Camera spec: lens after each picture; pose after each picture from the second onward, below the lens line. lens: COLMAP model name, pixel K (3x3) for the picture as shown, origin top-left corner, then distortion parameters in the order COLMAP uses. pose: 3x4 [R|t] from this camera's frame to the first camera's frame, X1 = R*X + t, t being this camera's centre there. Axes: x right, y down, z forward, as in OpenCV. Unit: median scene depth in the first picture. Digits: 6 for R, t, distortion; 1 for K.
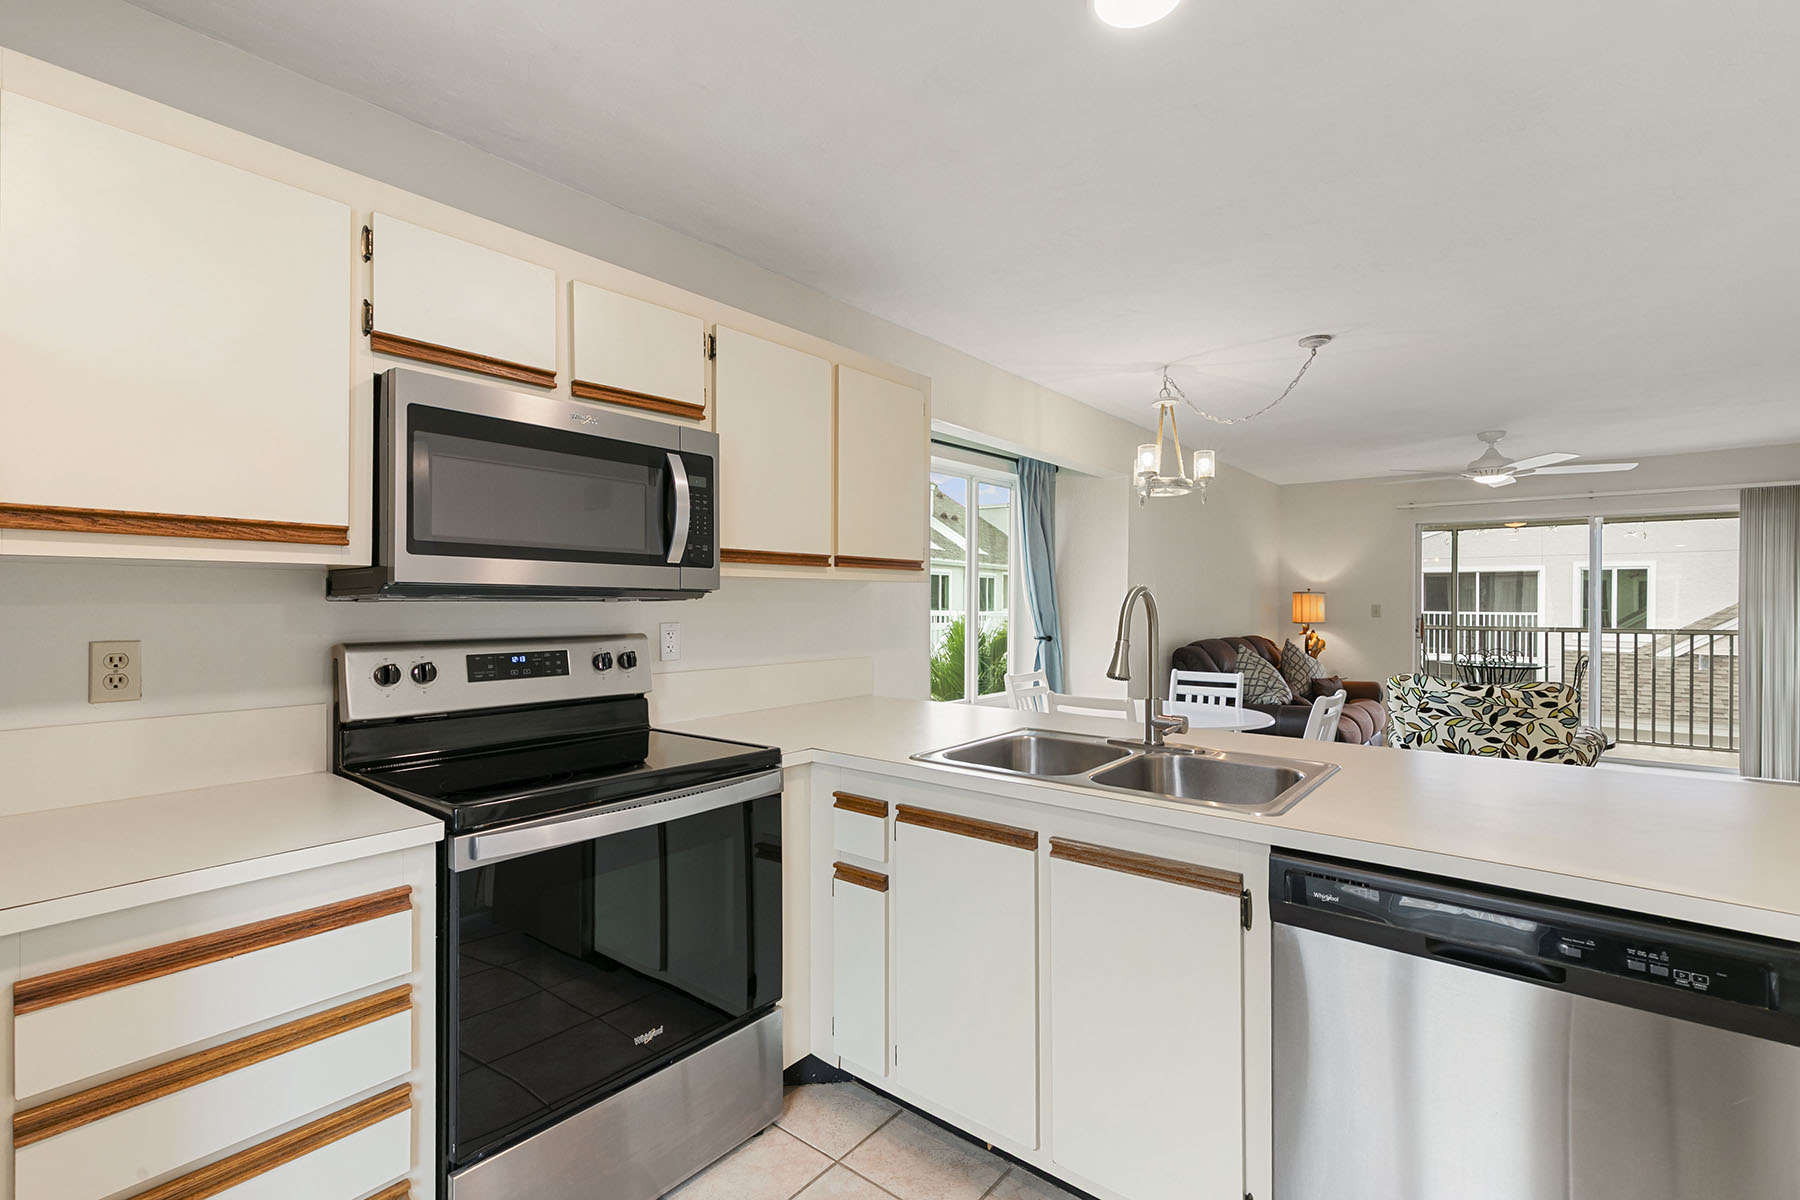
lens RADIAL K [[811.0, 0, 902.9], [0, 811.0, 600.9], [0, 0, 1]] dist [0.011848, -0.001534]
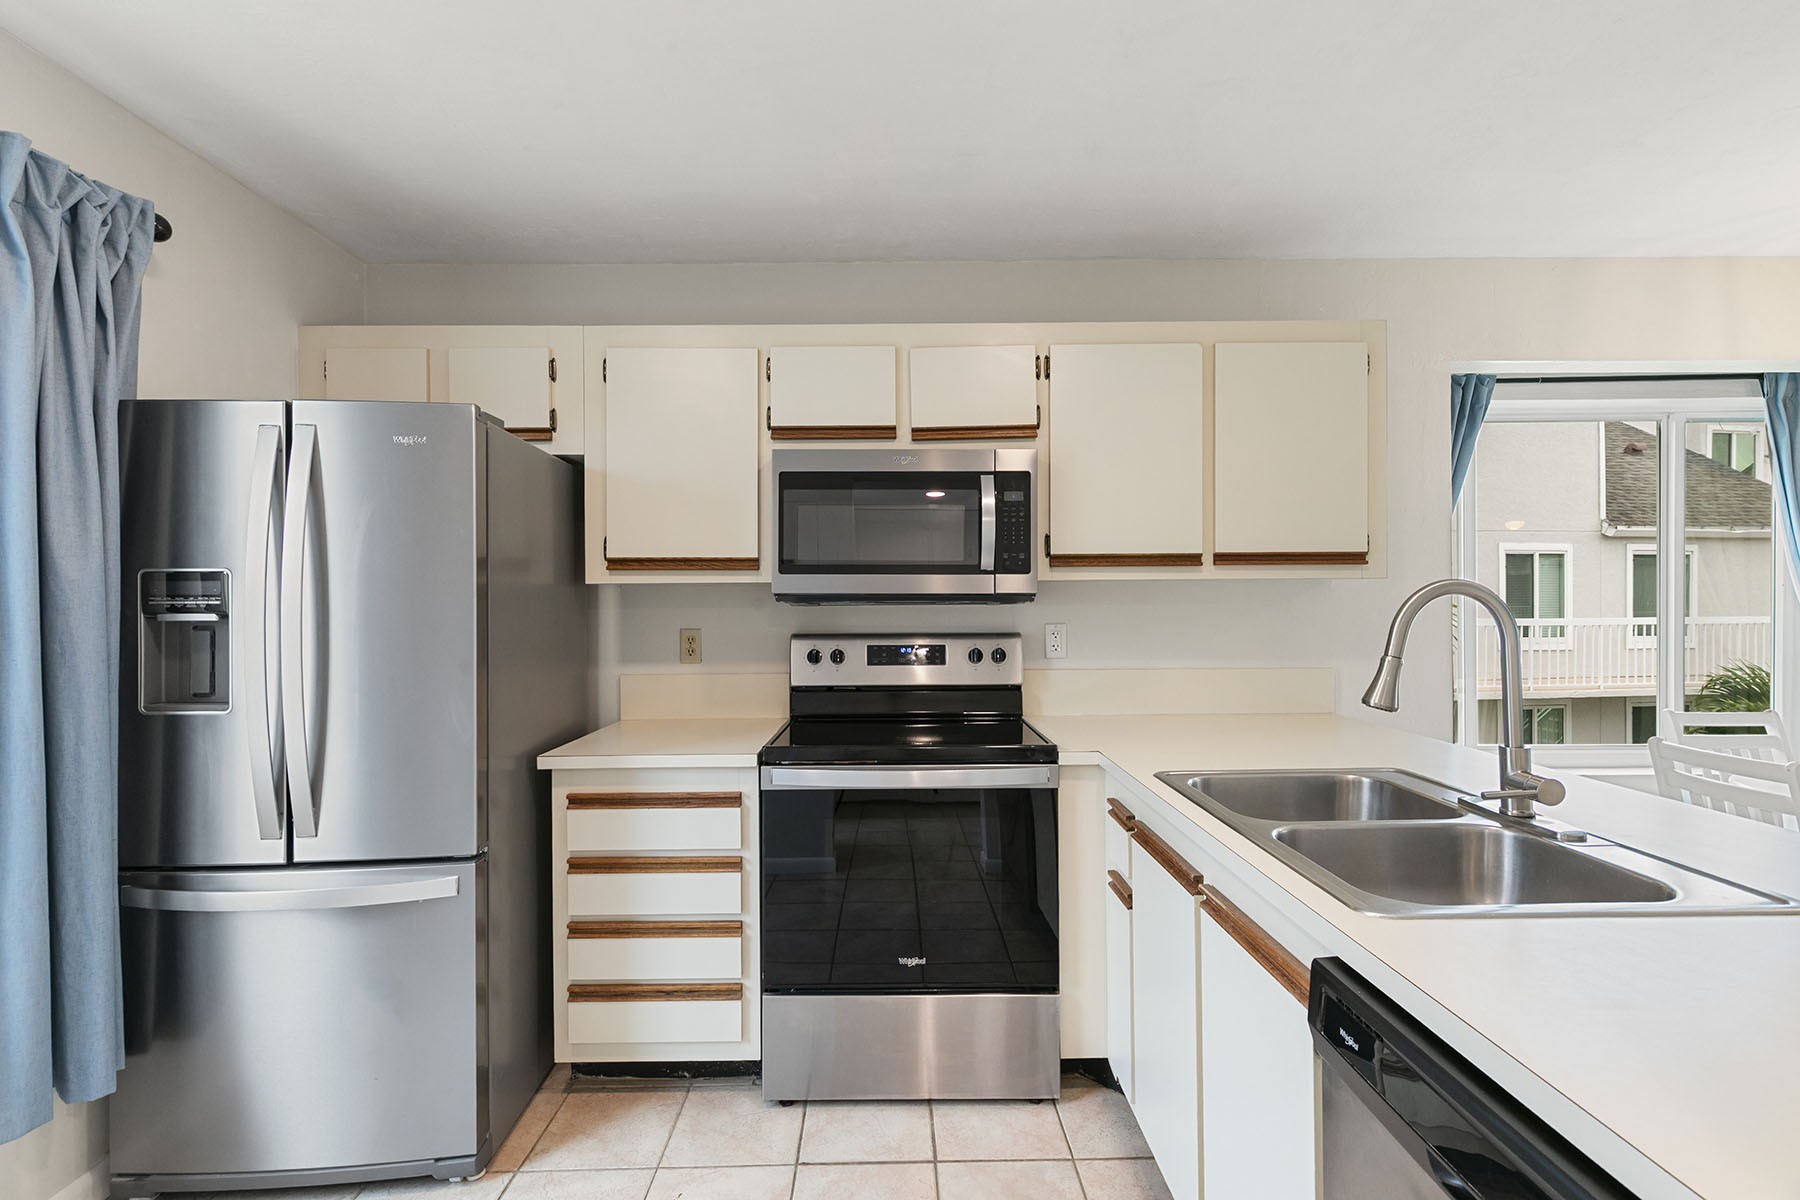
lens RADIAL K [[811.0, 0, 897.6], [0, 811.0, 605.2], [0, 0, 1]] dist [0.011848, -0.001534]
pose [[0.630127, -0.003693, -0.776483, 0.484636], [0.007400, 0.999972, 0.001249, -0.000906], [0.776457, -0.006533, 0.630137, 0.170691]]
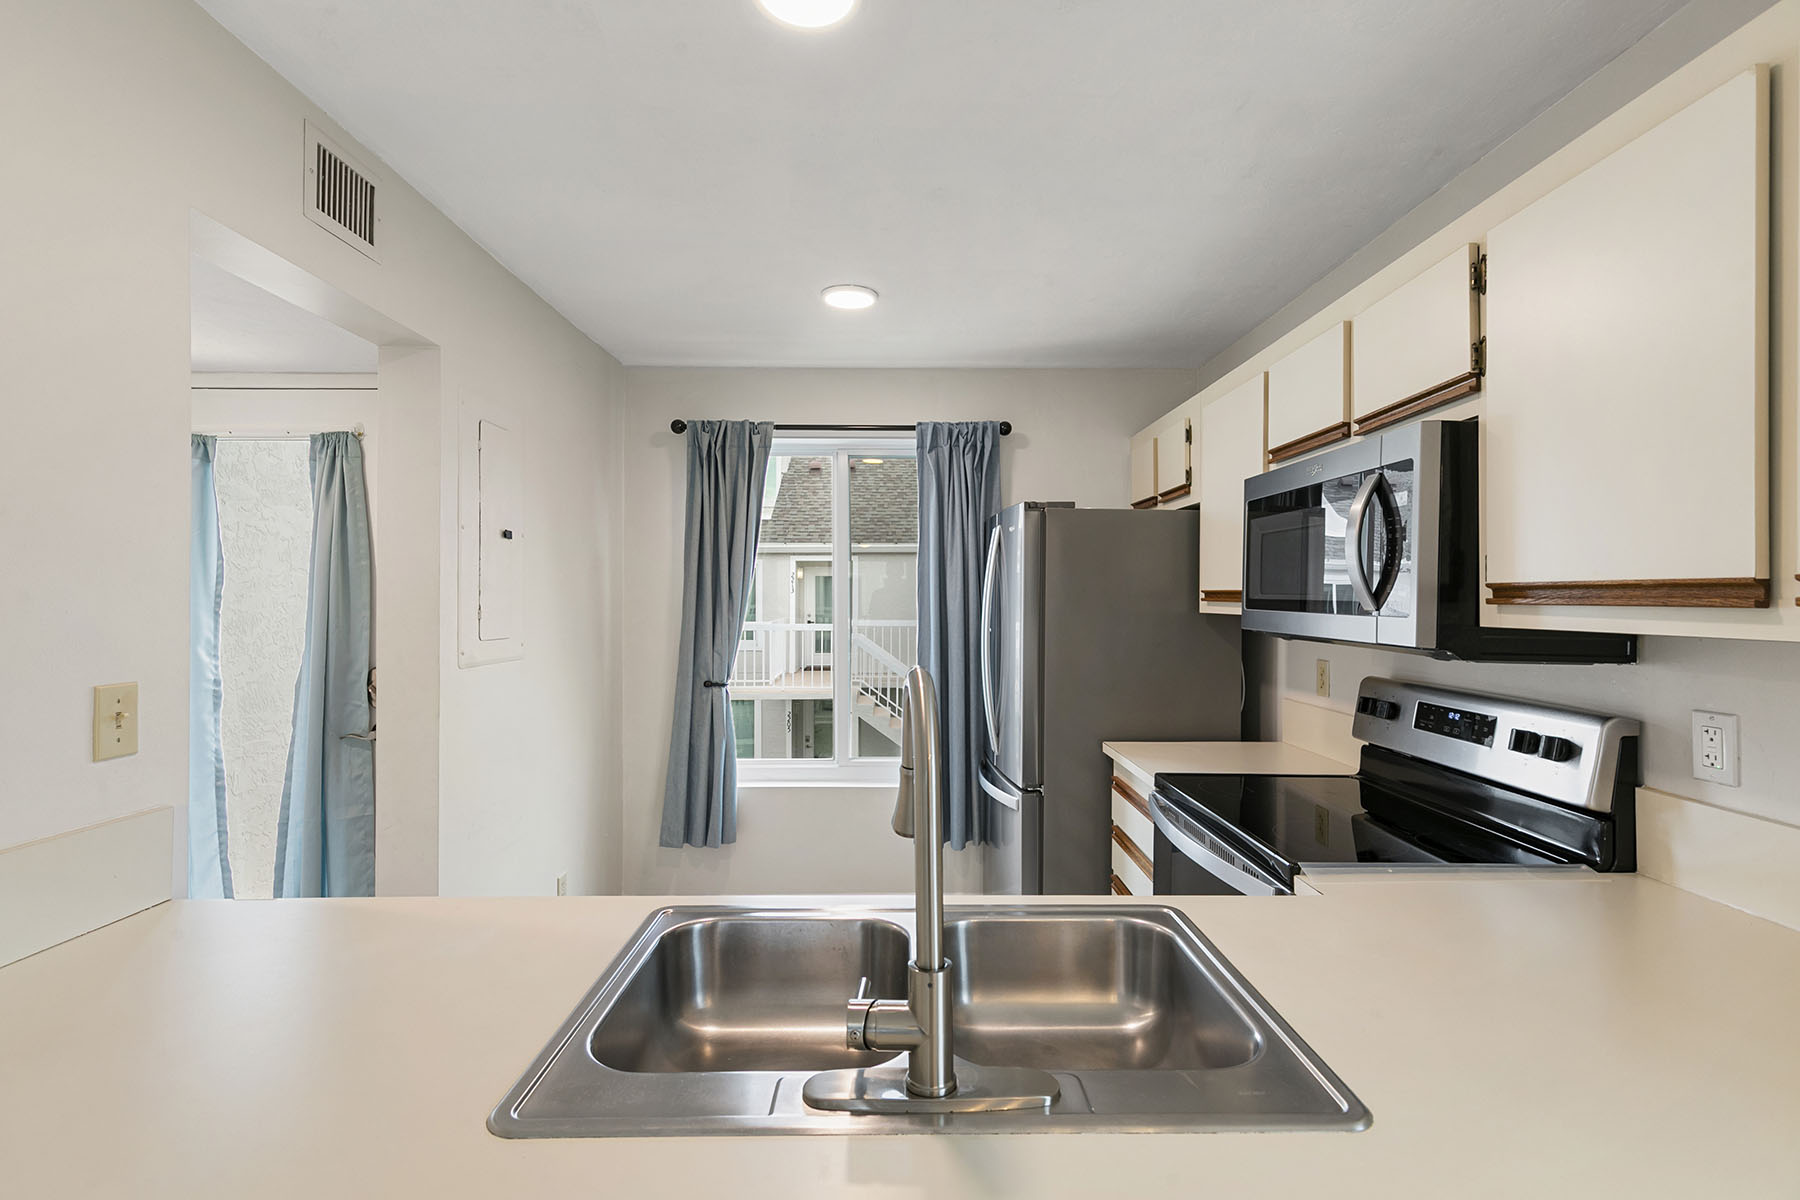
lens RADIAL K [[811.0, 0, 895.3], [0, 811.0, 595.3], [0, 0, 1]] dist [0.011848, -0.001534]
pose [[-0.777713, -0.006211, -0.628588, 0.547423], [-0.004606, 0.999981, -0.004182, -0.052606], [0.628602, -0.000358, -0.777727, 1.235082]]
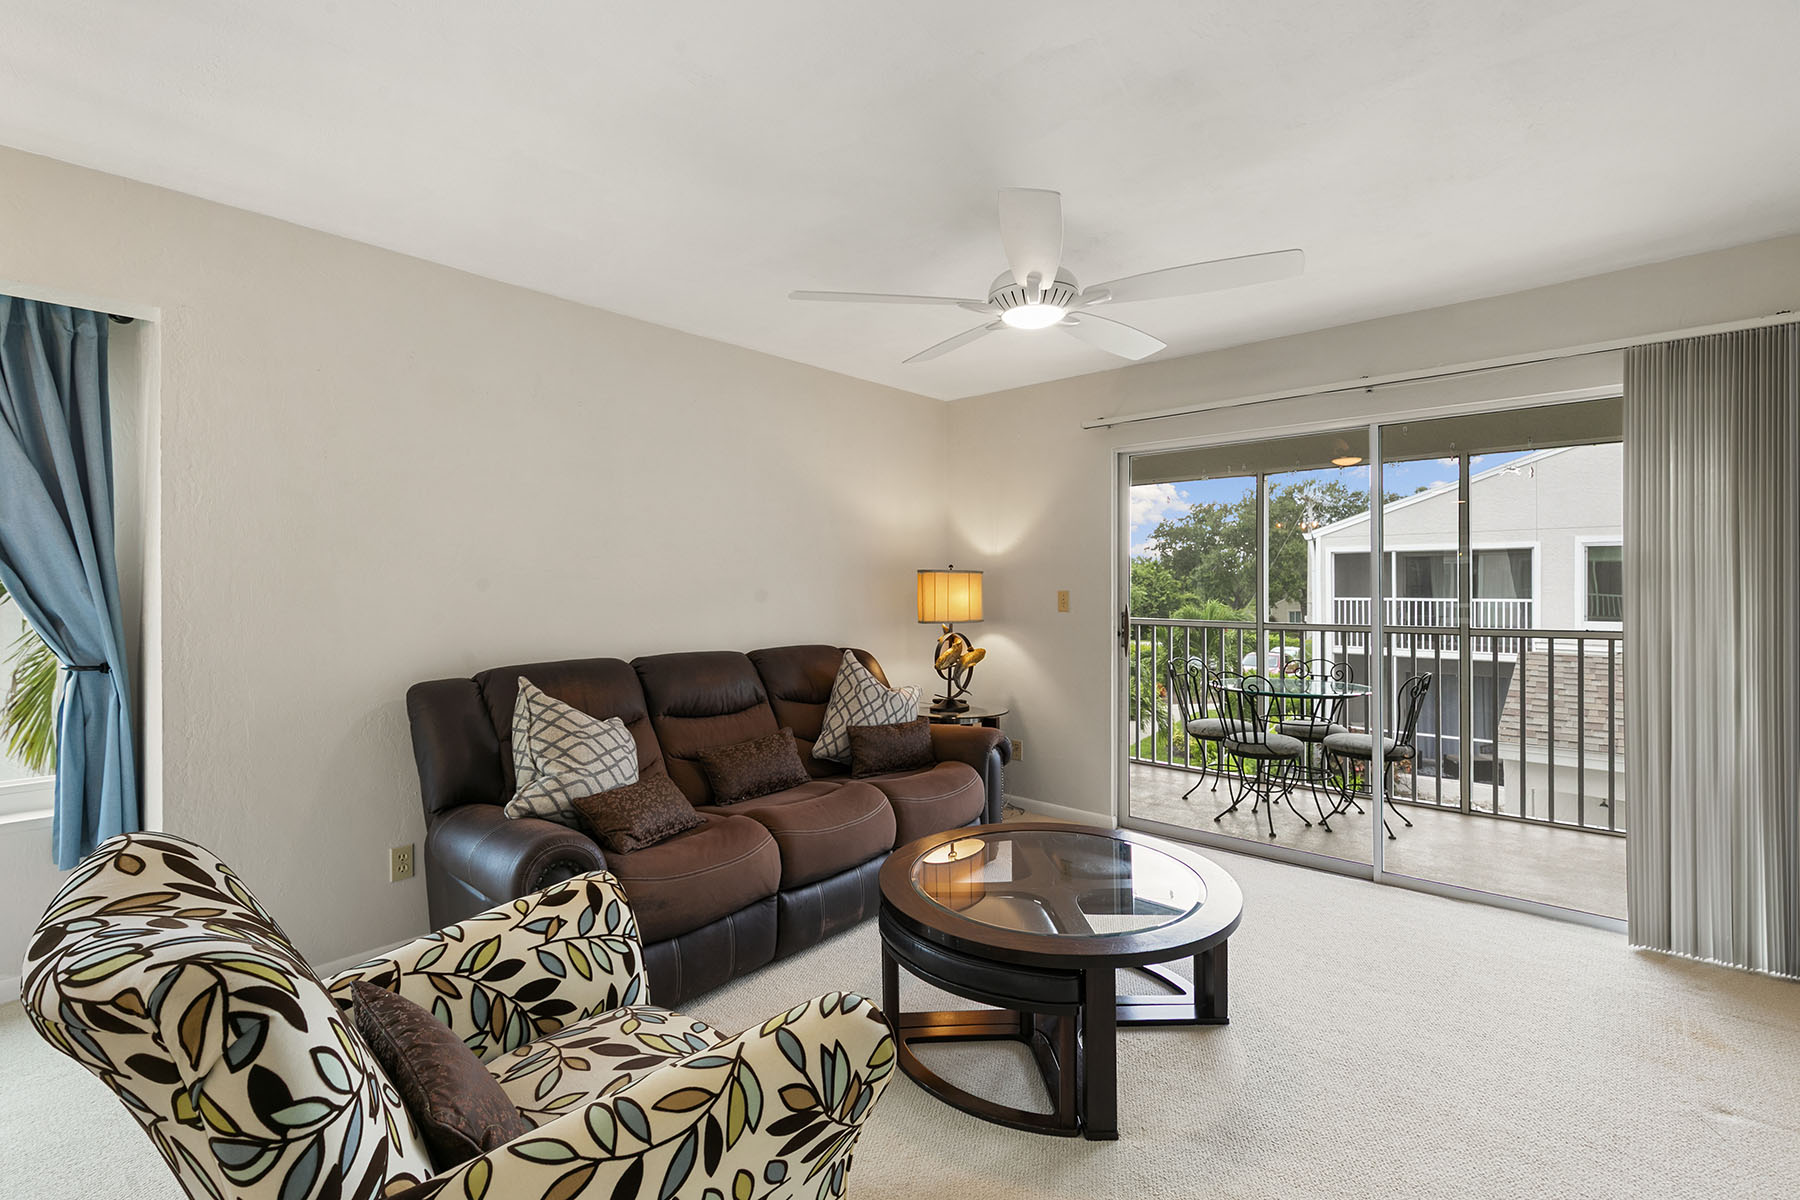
lens RADIAL K [[811.0, 0, 907.9], [0, 811.0, 578.2], [0, 0, 1]] dist [0.011848, -0.001534]
pose [[0.998691, -0.007815, -0.050548, 1.668397], [0.007083, 0.999868, -0.014635, 0.013125], [0.050656, 0.014258, 0.998614, 1.325961]]
